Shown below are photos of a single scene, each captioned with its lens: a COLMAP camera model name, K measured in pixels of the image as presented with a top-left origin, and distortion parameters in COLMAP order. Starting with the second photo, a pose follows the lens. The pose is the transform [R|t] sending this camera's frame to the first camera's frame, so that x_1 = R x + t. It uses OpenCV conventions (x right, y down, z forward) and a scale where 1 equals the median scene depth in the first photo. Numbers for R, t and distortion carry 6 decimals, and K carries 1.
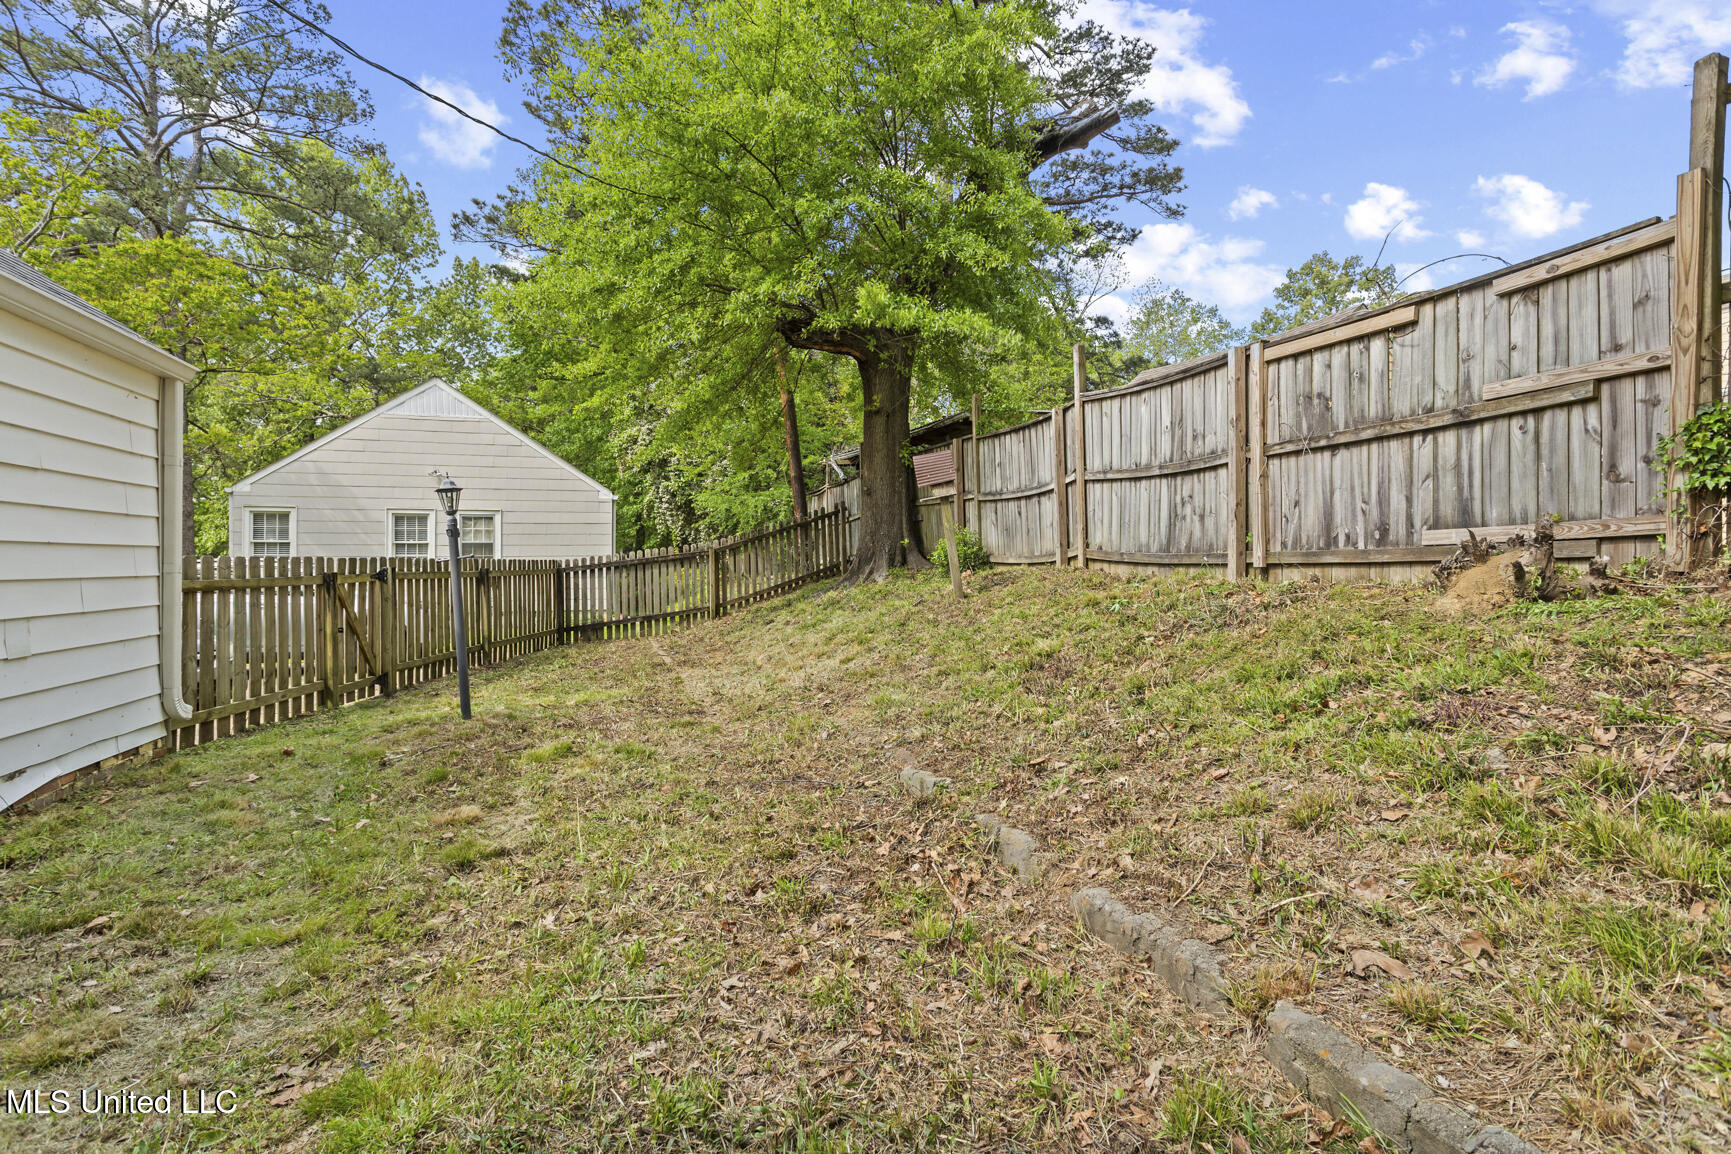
lens RADIAL K [[840.6, 0, 864.8], [0, 840.6, 574.1], [0, 0, 1]] dist [0.002604, 0.001492]
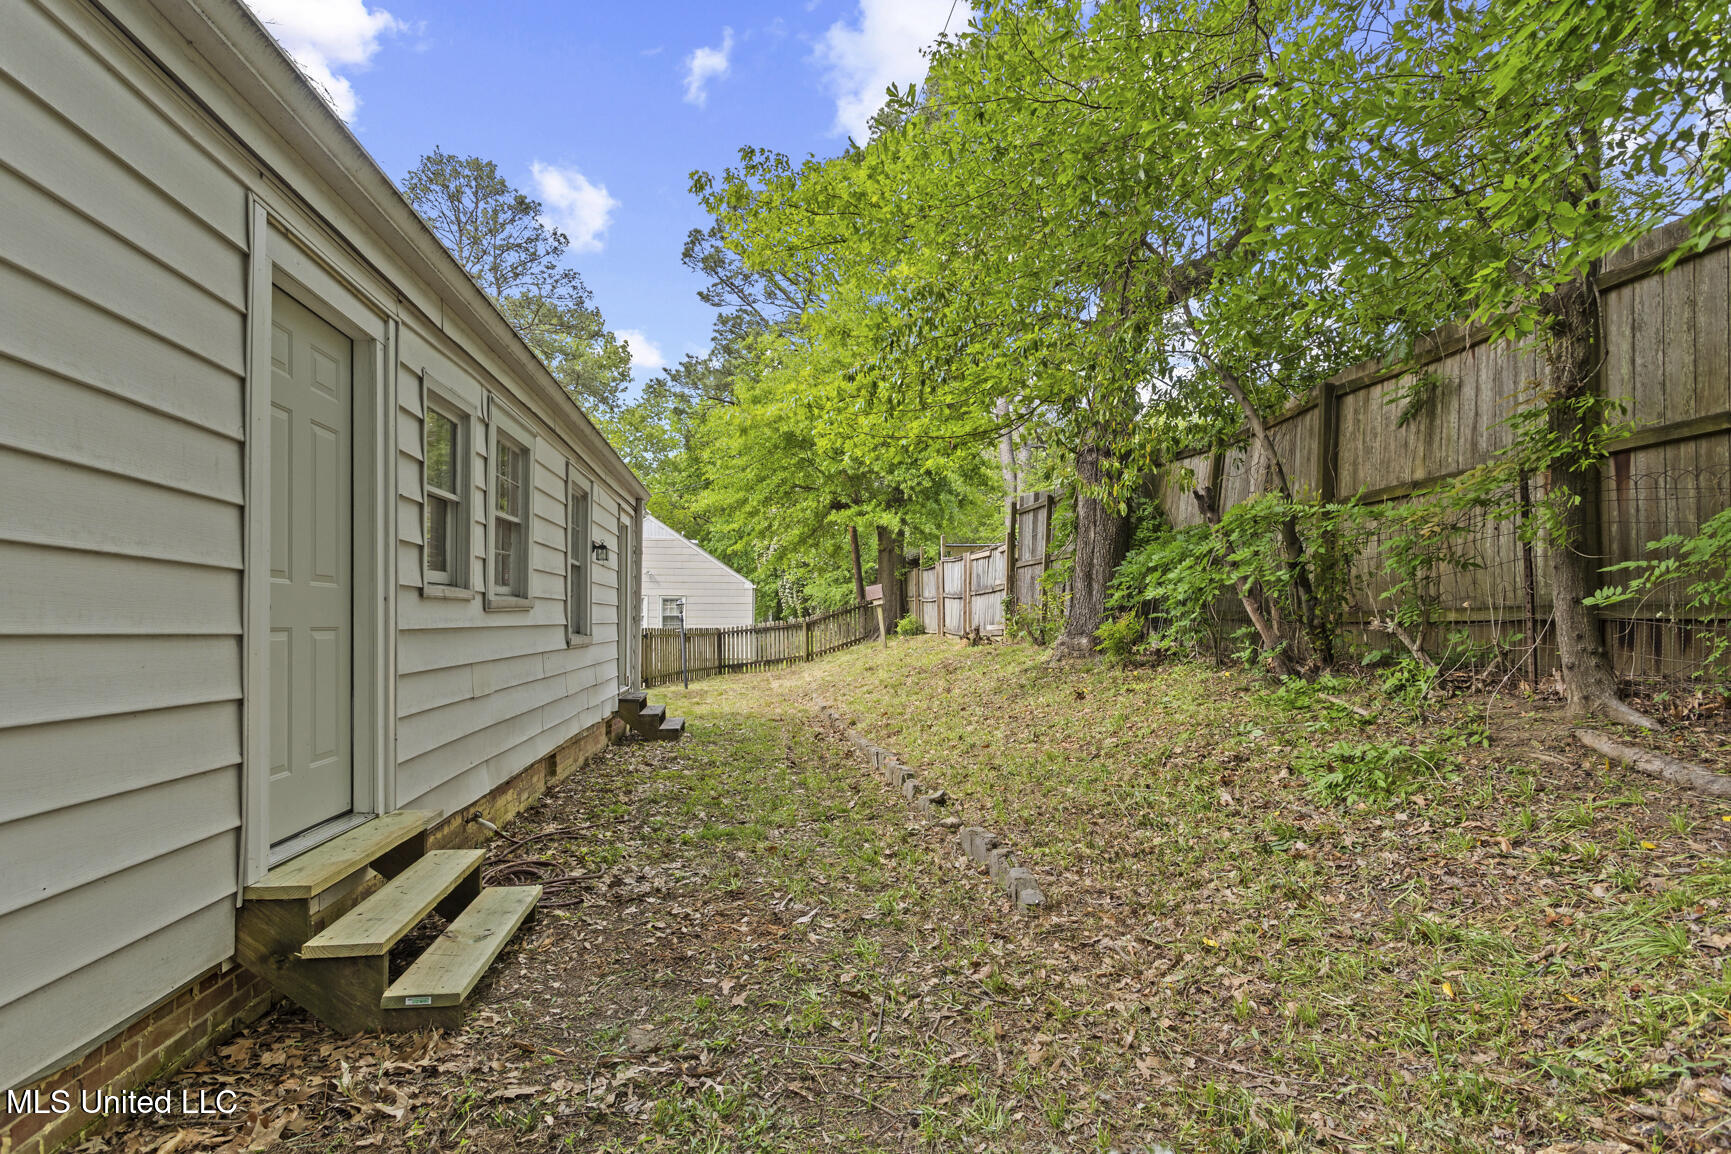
lens RADIAL K [[840.6, 0, 861.5], [0, 840.6, 632.9], [0, 0, 1]] dist [0.002604, 0.001492]
pose [[0.983903, 0.007715, -0.178534, 0.668813], [-0.008339, 0.999961, -0.002744, -0.008423], [0.178506, 0.004189, 0.983930, -1.875391]]
